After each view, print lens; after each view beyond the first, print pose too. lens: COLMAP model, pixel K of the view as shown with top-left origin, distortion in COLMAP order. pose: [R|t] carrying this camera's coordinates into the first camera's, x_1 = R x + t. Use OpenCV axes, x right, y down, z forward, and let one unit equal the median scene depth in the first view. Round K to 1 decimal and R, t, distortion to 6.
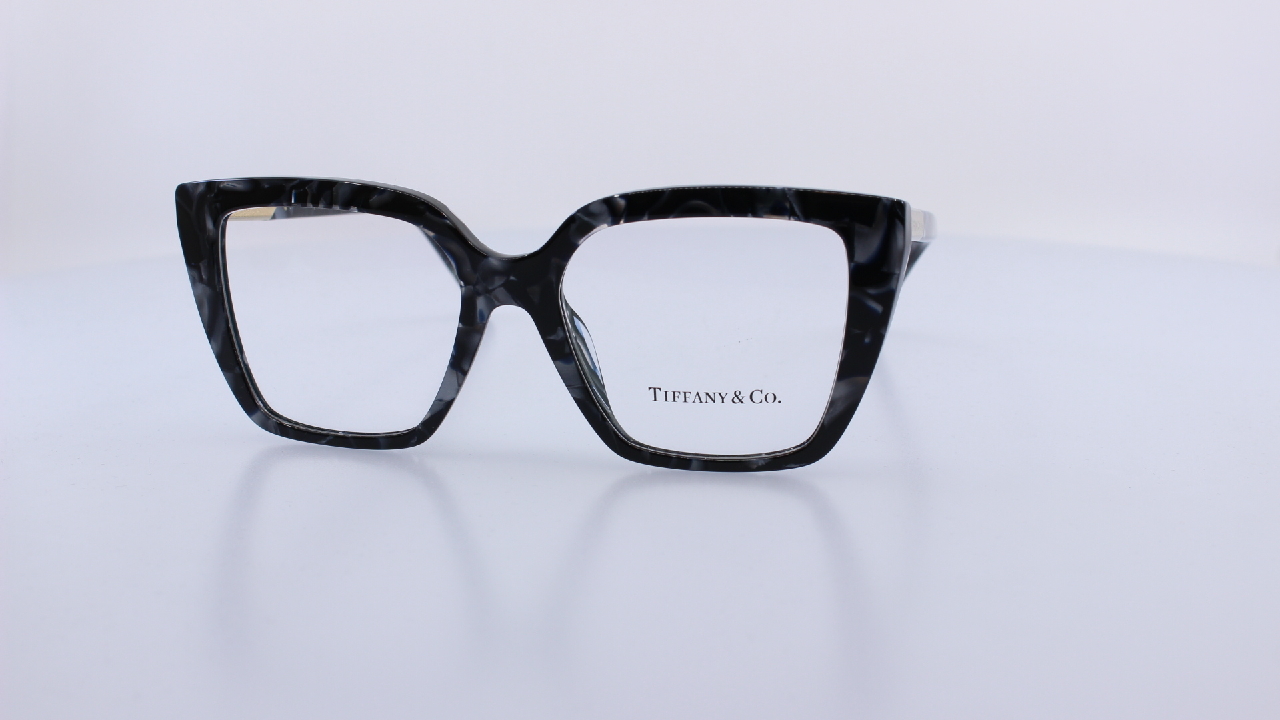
lens RADIAL K [[1635.0, 0, 640.0], [0, 1635.0, 360.0], [0, 0, 1]] dist [-0.043900, 0.000412]
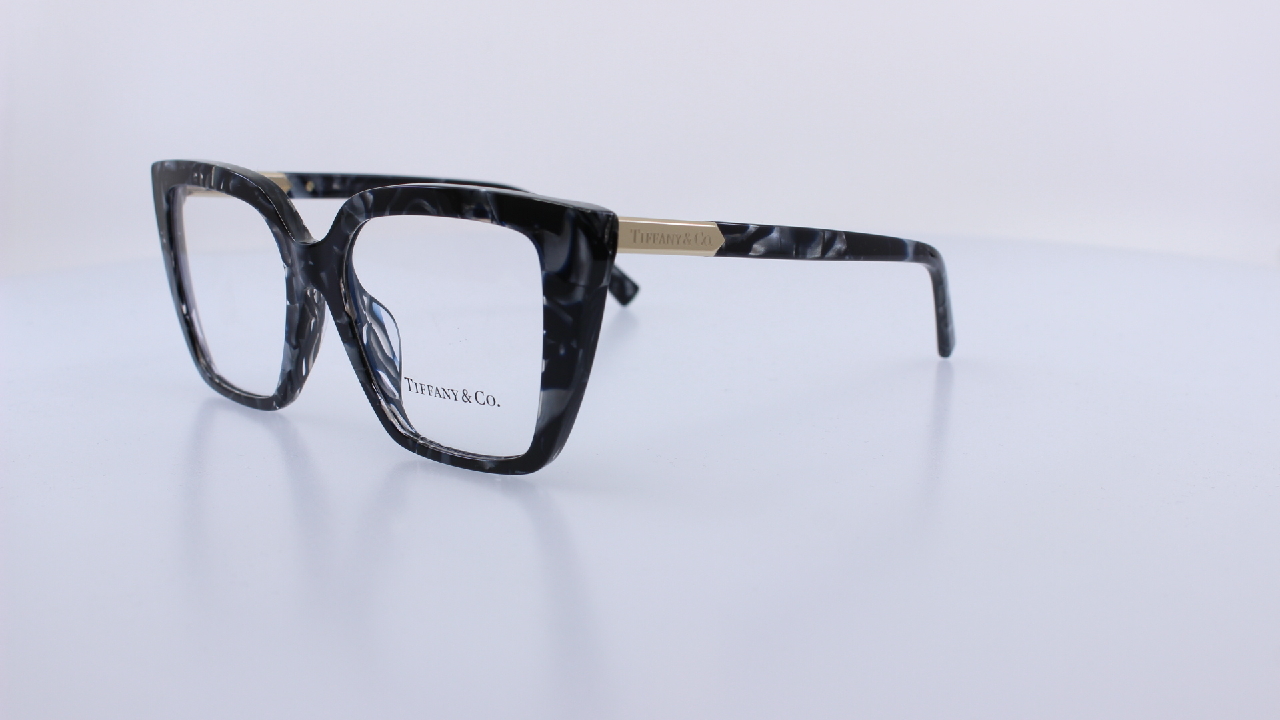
lens RADIAL K [[1635.0, 0, 640.0], [0, 1635.0, 360.0], [0, 0, 1]] dist [-0.043900, 0.000412]
pose [[0.869308, 0.101395, -0.483759, 0.632766], [-0.099099, 0.994613, 0.030389, -0.040338], [0.484234, 0.021522, 0.874674, 0.169112]]
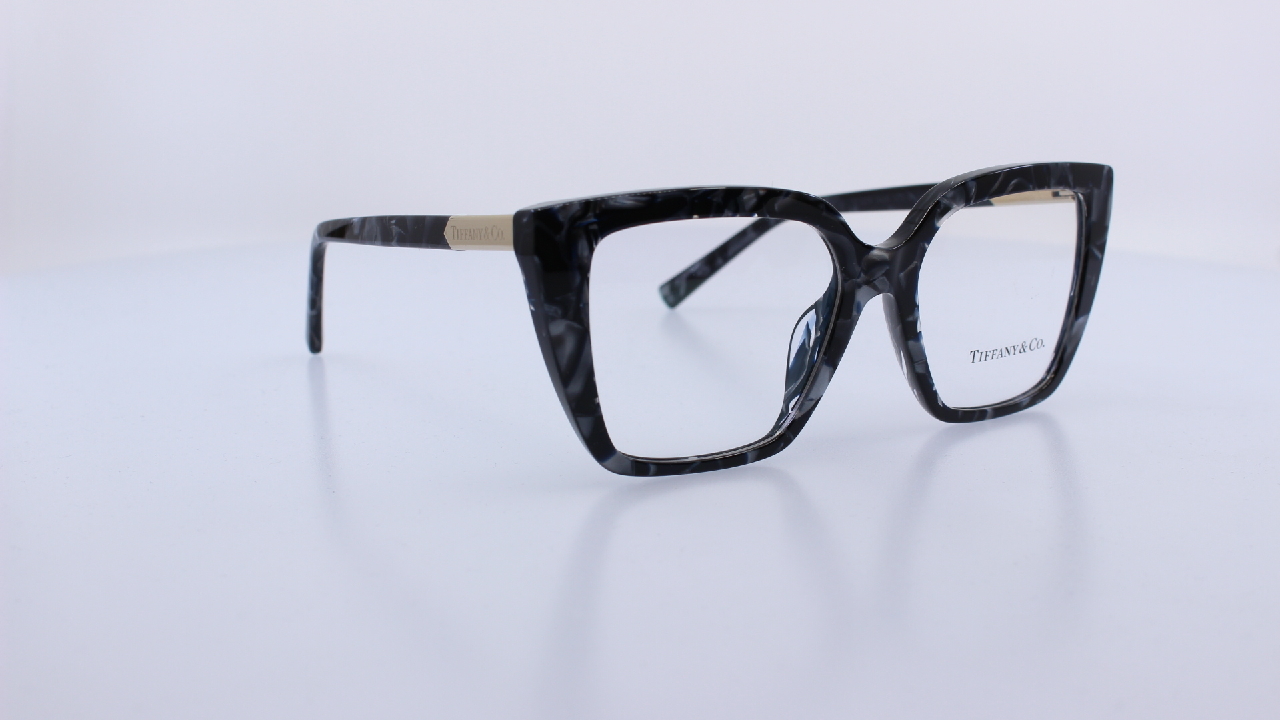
lens RADIAL K [[1635.0, 0, 640.0], [0, 1635.0, 360.0], [0, 0, 1]] dist [-0.043900, 0.000412]
pose [[0.687843, -0.149094, 0.710382, -0.934387], [0.150798, 0.986677, 0.061069, -0.078606], [-0.710023, 0.065118, 0.701162, 0.384209]]
